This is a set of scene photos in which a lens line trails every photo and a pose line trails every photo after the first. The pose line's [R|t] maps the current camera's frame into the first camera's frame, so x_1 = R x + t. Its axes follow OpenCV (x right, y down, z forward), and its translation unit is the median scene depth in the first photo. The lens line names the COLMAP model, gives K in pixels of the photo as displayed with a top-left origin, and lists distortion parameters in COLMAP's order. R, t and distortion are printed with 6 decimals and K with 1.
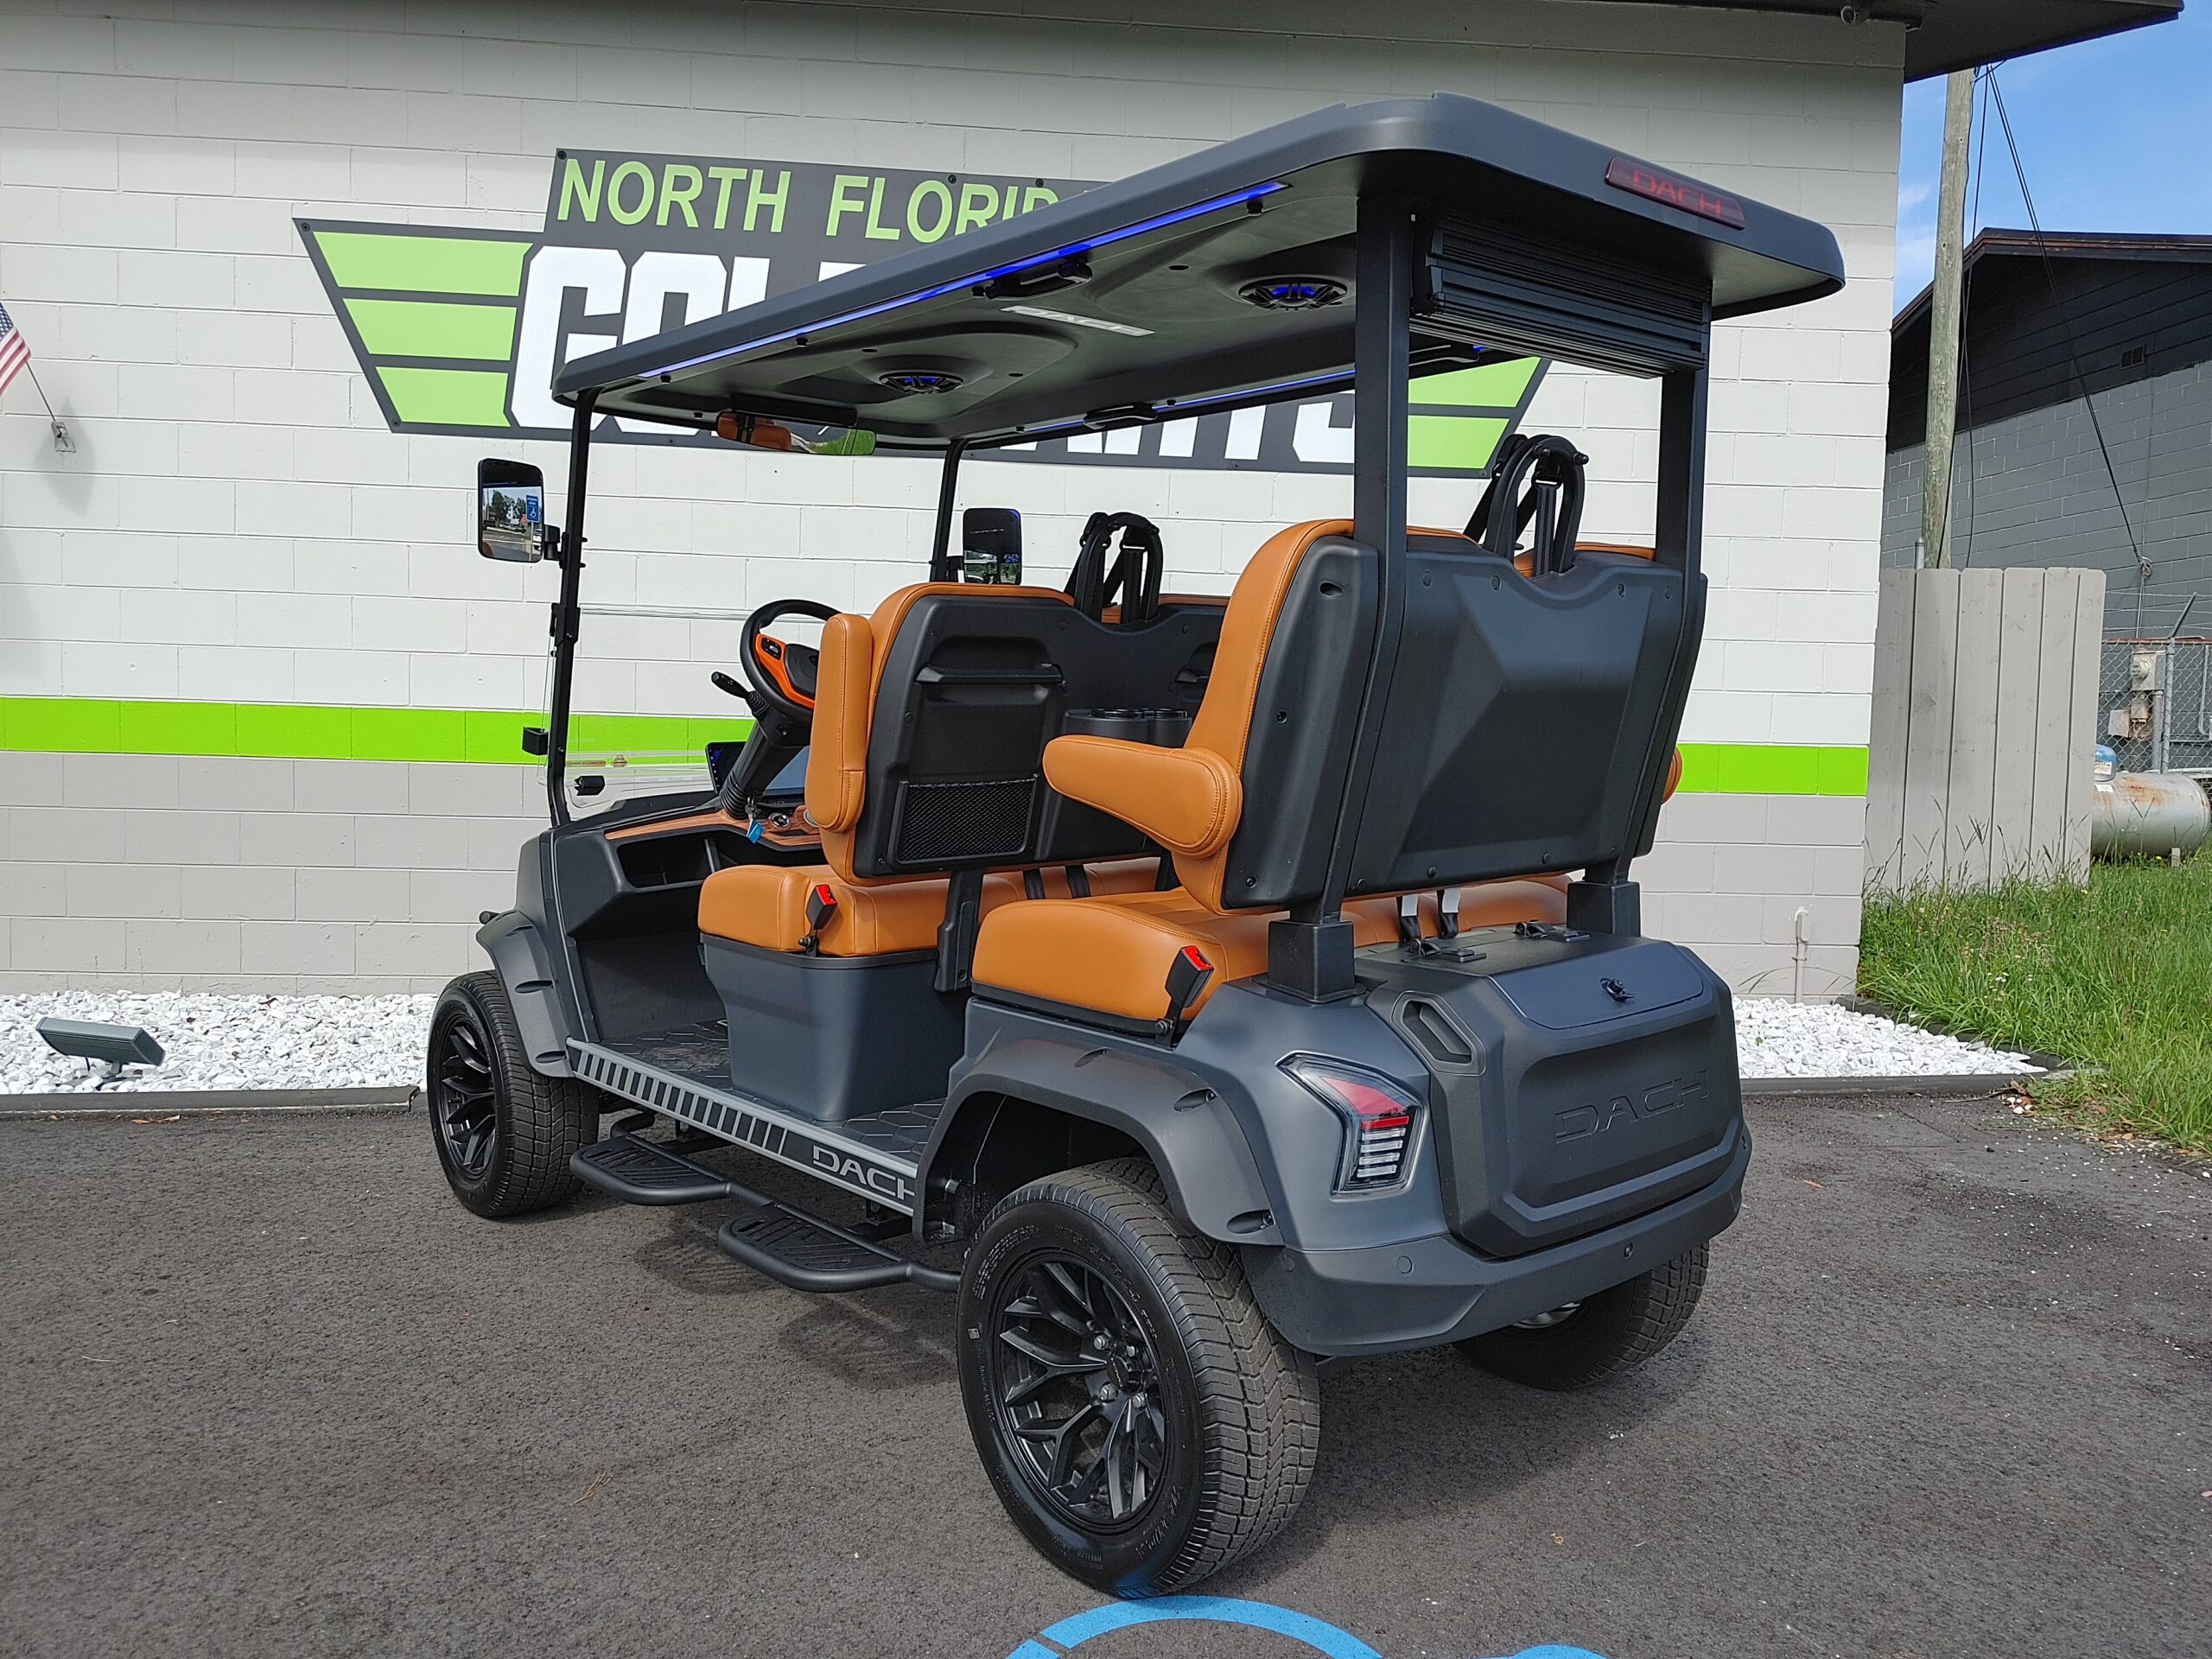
lens RADIAL K [[1658.1, 0, 1110.5], [0, 1658.1, 837.7], [0, 0, 1]] dist [0.000639, -0.003557]
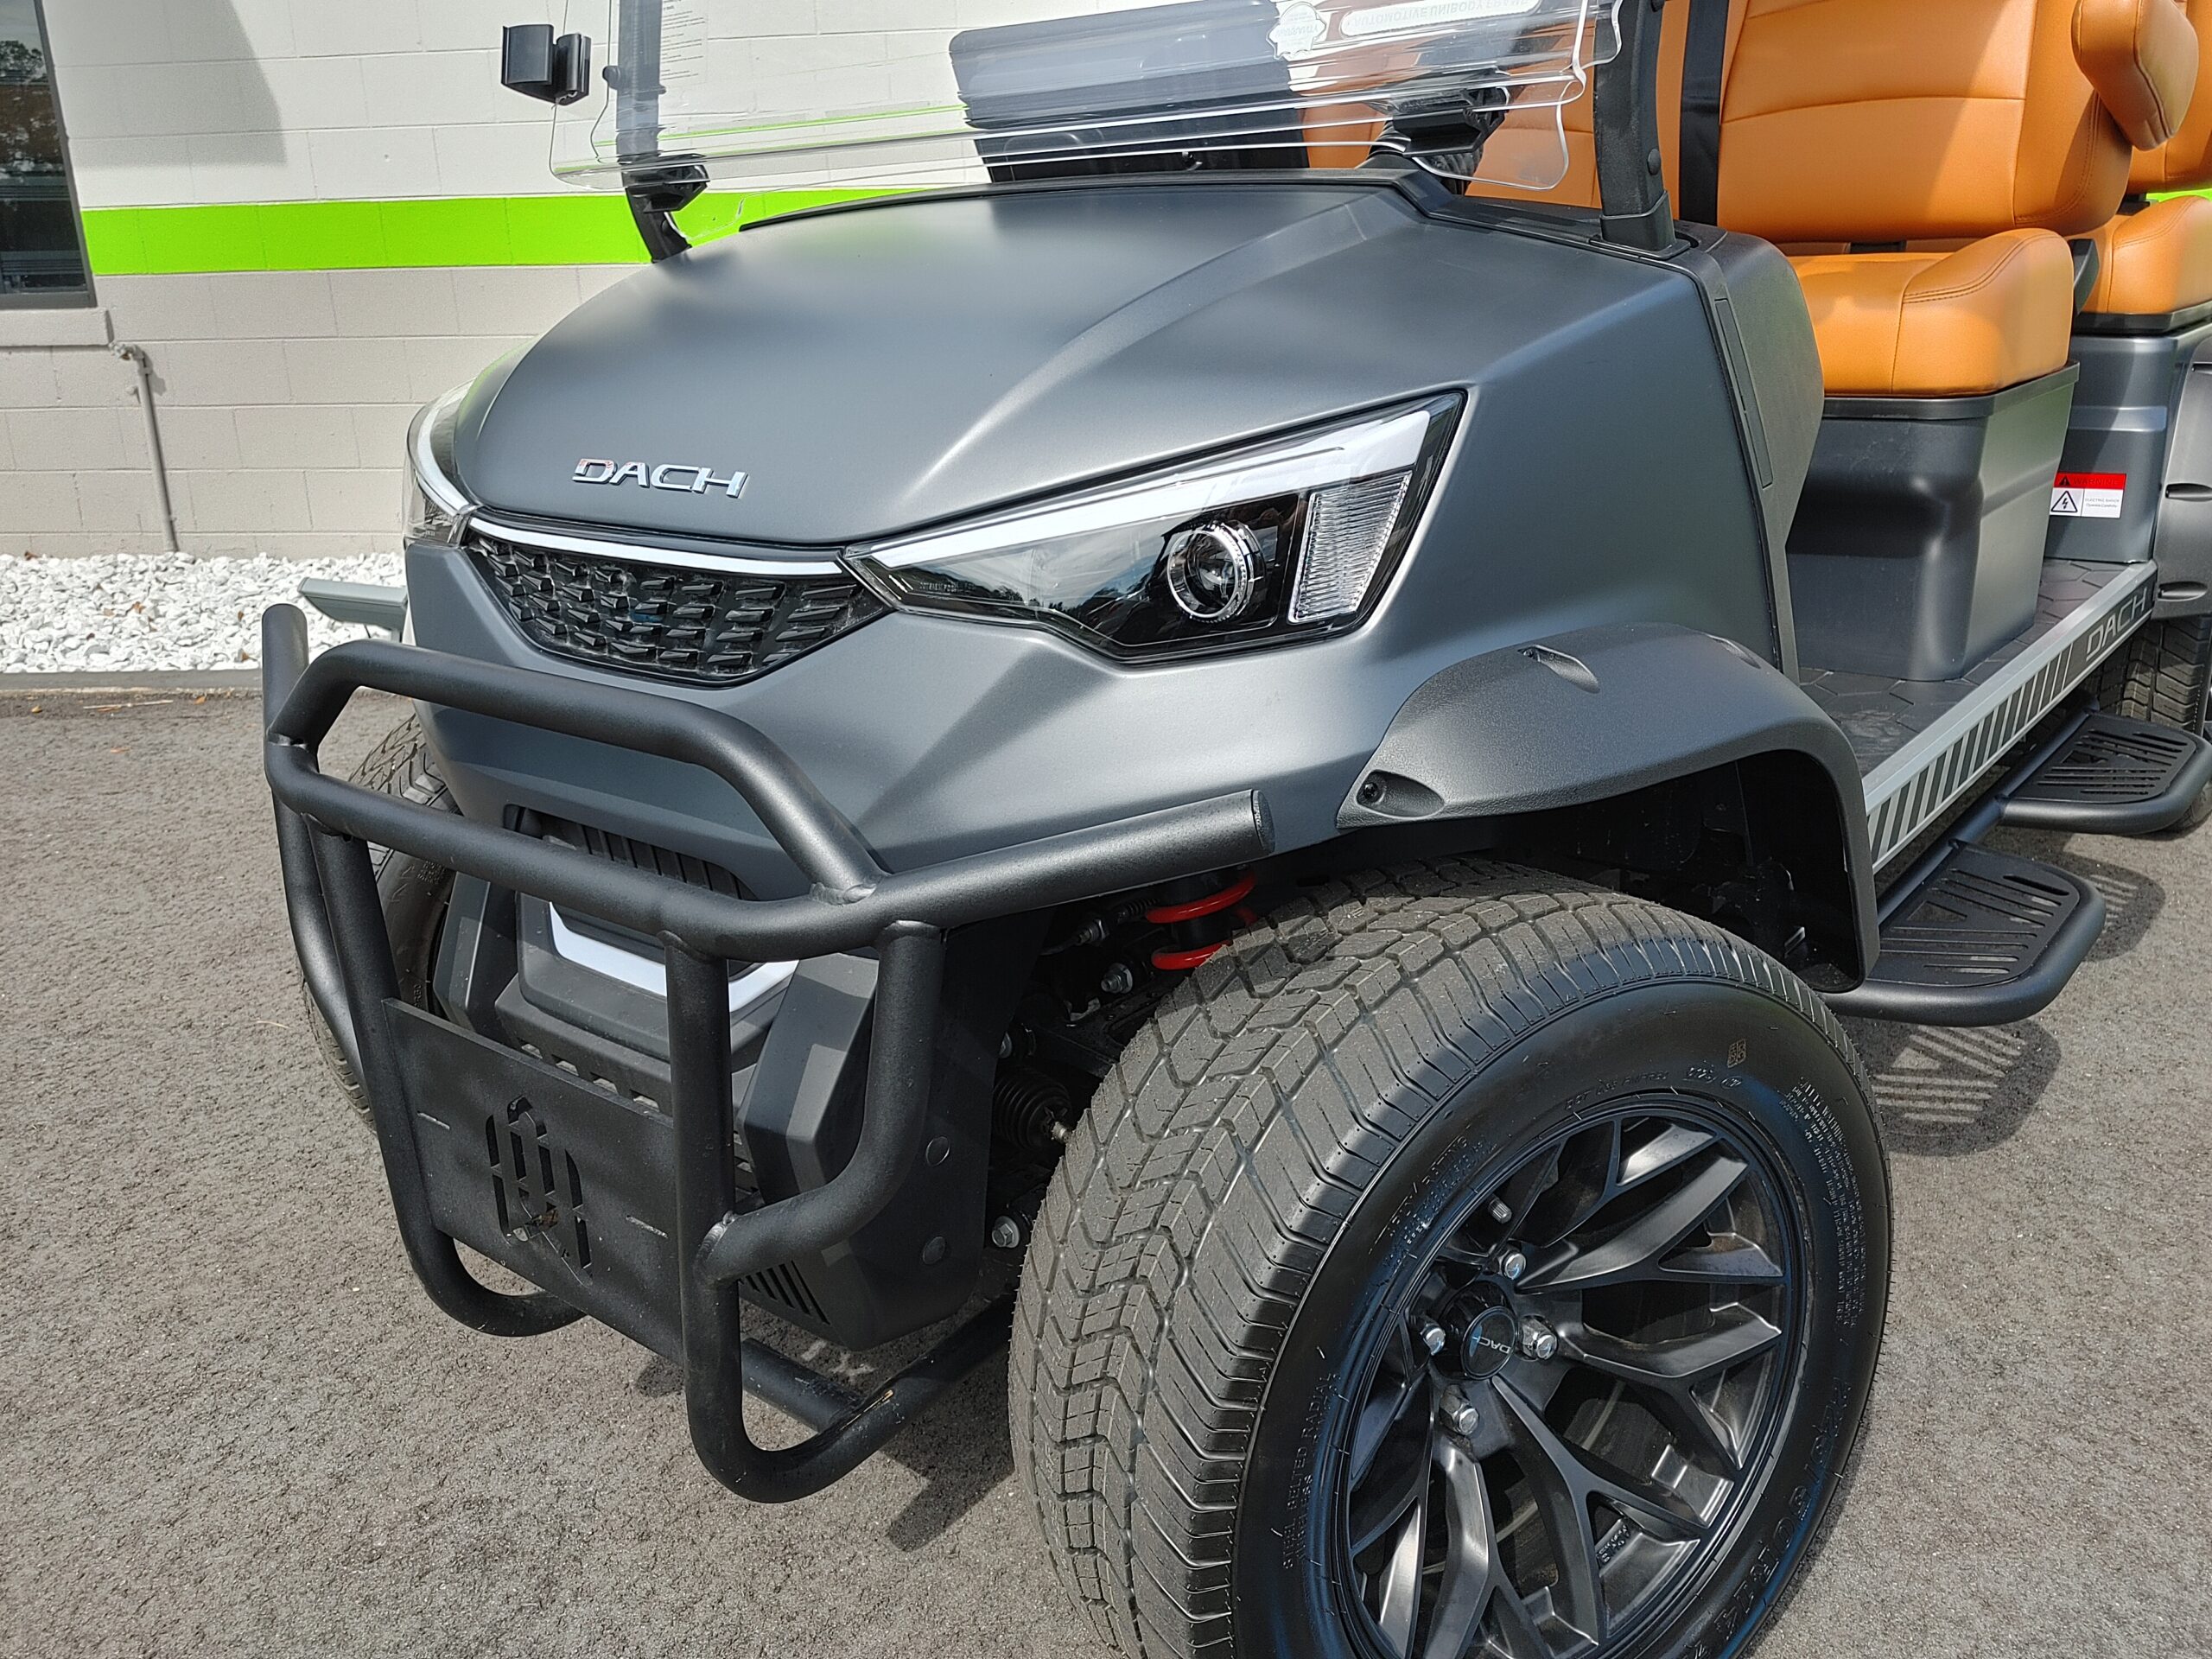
lens RADIAL K [[1658.1, 0, 1116.4], [0, 1658.1, 823.5], [0, 0, 1]] dist [0.000639, -0.003557]
pose [[0.976278, 0.017460, -0.215814, -0.120098], [0.035312, 0.970559, 0.238260, 0.087714], [0.213620, -0.240229, 0.946919, 0.526919]]
